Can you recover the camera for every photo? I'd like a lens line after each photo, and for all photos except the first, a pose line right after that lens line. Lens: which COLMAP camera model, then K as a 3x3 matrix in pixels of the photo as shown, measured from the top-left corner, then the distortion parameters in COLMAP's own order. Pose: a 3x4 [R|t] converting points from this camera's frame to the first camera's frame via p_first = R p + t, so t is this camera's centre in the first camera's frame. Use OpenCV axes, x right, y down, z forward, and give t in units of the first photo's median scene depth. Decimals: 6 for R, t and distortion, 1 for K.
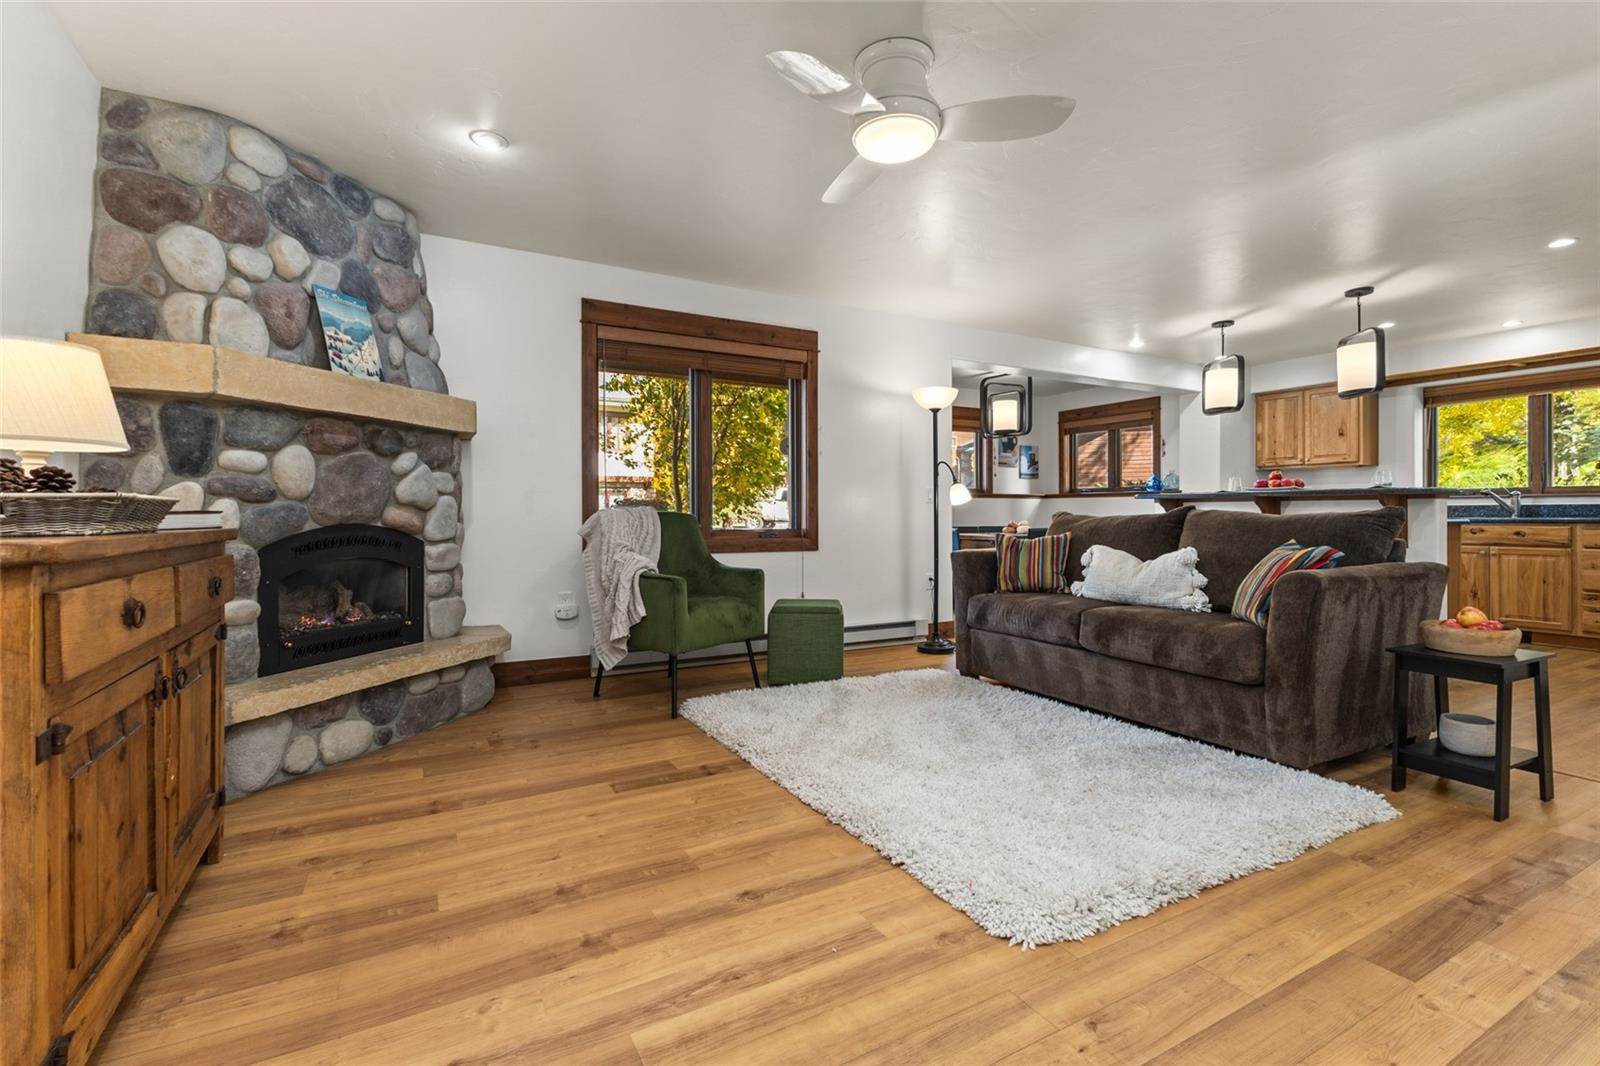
lens RADIAL K [[725.4, 0, 801.1], [0, 725.4, 508.5], [0, 0, 1]] dist [0.016218, -0.000112]
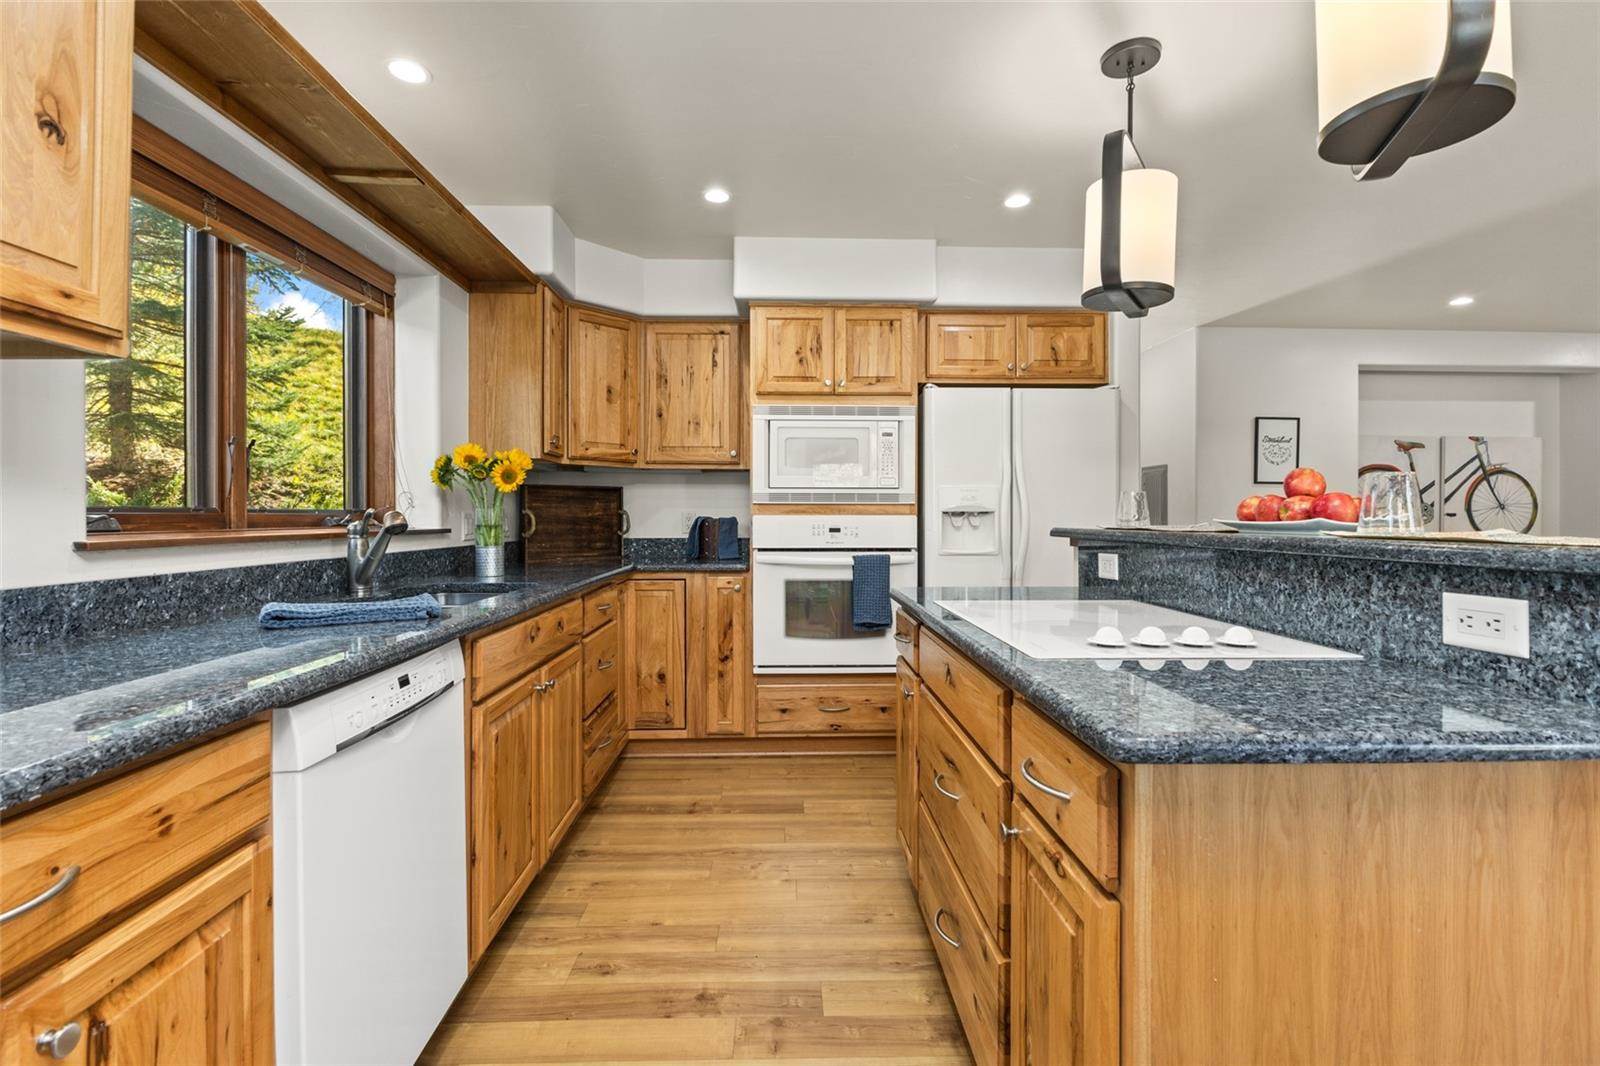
lens RADIAL K [[733.7, 0, 800.0], [0, 733.7, 533.0], [0, 0, 1]] dist [0.001139, 0.000130]
pose [[-0.886841, -0.011690, 0.461927, 1.164051], [-0.004977, 0.999864, 0.015748, -0.046960], [-0.462048, 0.011666, -0.886778, 2.326311]]
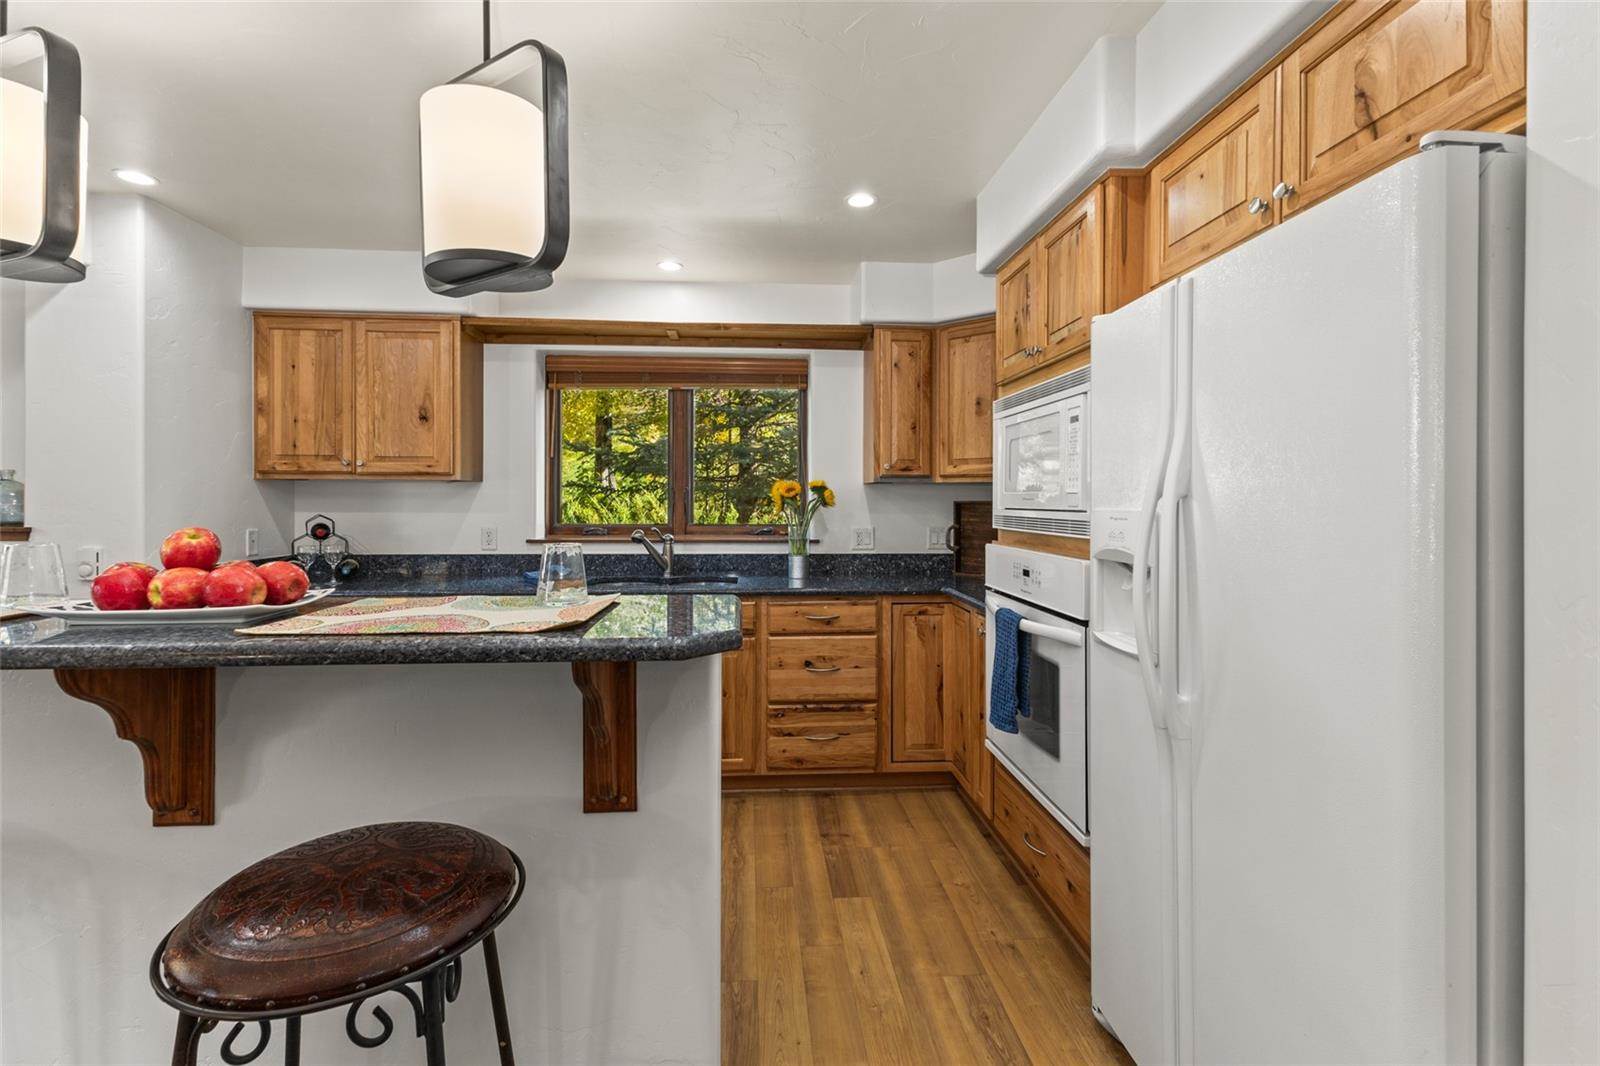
lens RADIAL K [[725.4, 0, 801.1], [0, 725.4, 508.5], [0, 0, 1]] dist [0.016218, -0.000112]
pose [[0.433581, -0.008684, 0.901073, 0.867063], [-0.010582, 0.999836, 0.014727, -0.106607], [-0.901052, -0.015920, 0.433418, 1.193429]]
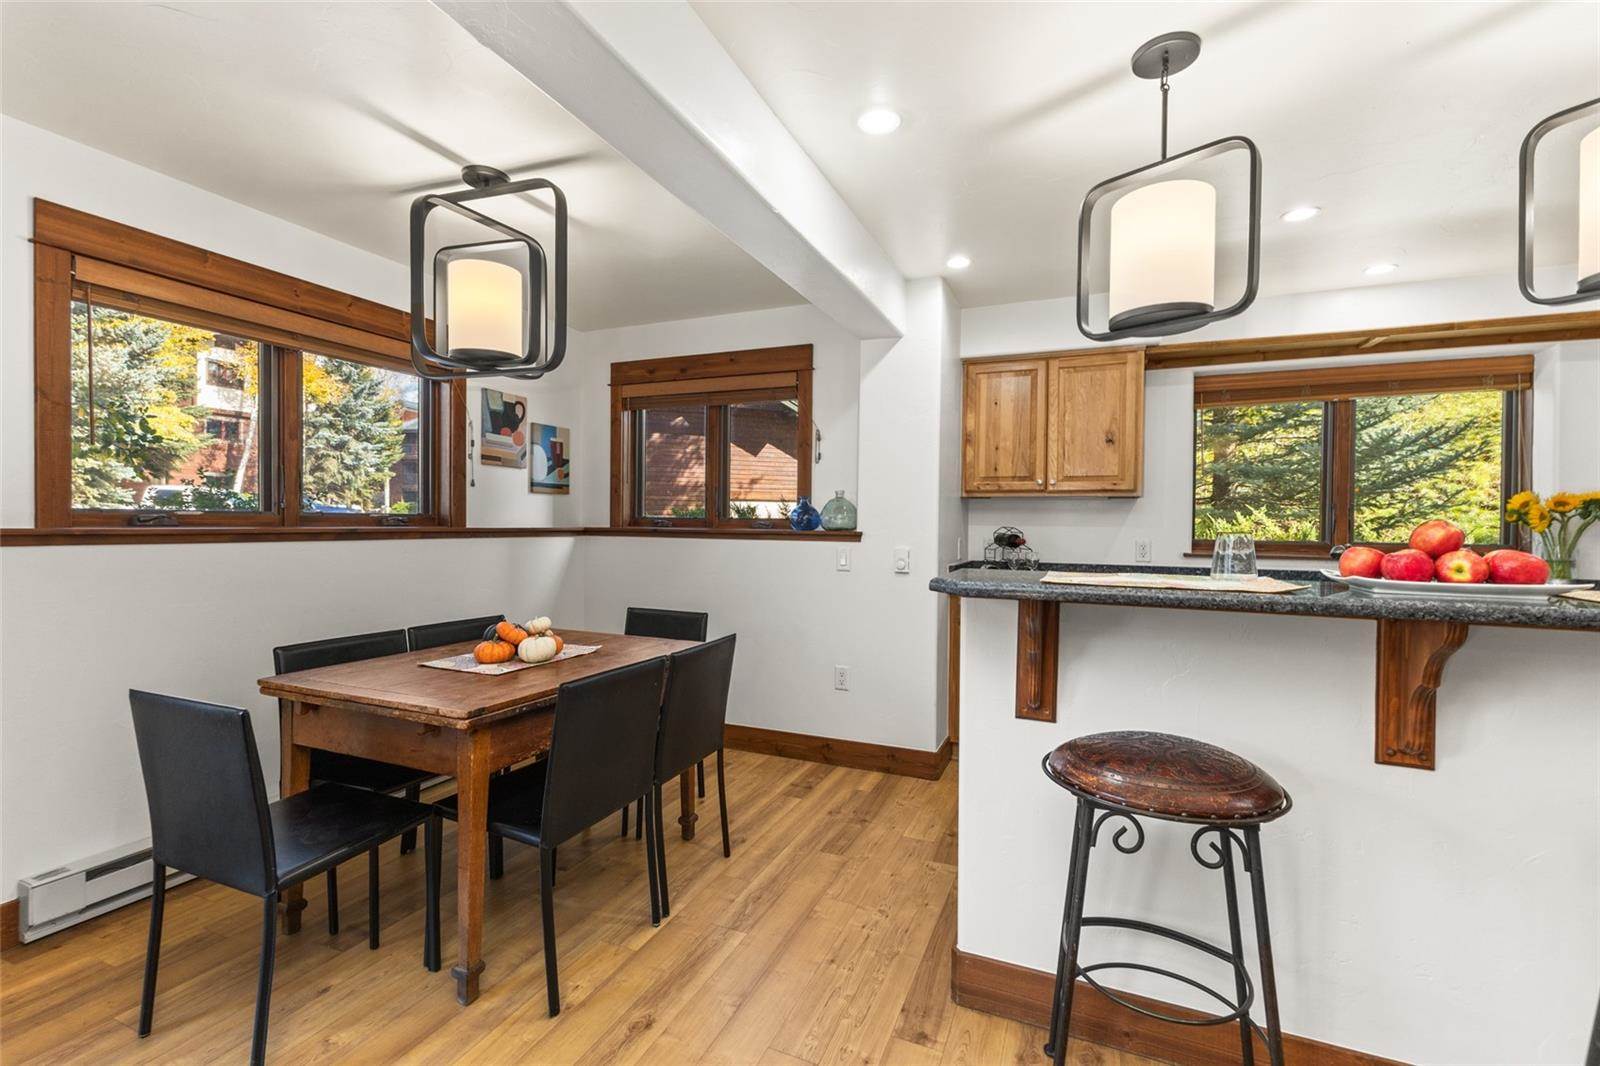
lens RADIAL K [[706.4, 0, 800.0], [0, 706.4, 533.0], [0, 0, 1]] dist [0.001714, 0.000068]
pose [[0.794979, 0.004567, 0.606619, 0.476869], [-0.018230, 0.999700, 0.016364, -0.076018], [-0.606362, -0.024067, 0.794824, 1.554127]]
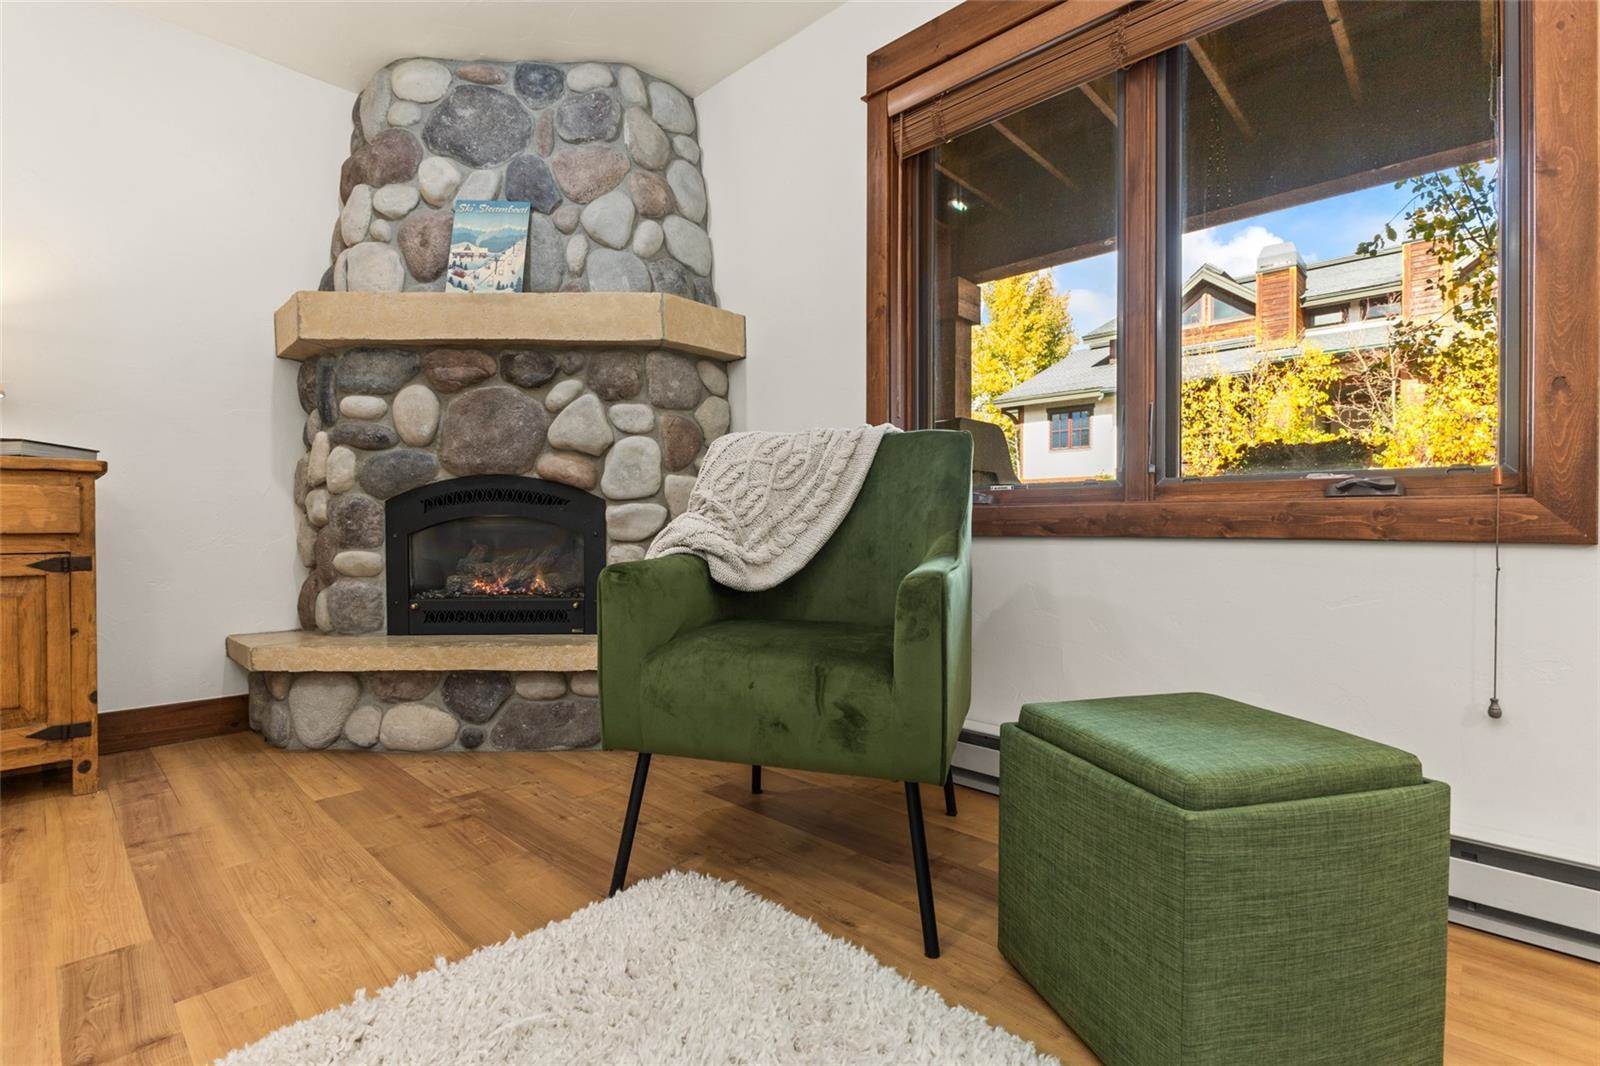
lens RADIAL K [[737.3, 0, 804.7], [0, 737.3, 536.4], [0, 0, 1]] dist [-0.012690, 0.000243]
pose [[0.306665, 0.015804, -0.951686, 0.292680], [0.008538, 0.999776, 0.019354, 0.079086], [0.951779, -0.014061, 0.306462, 1.088217]]
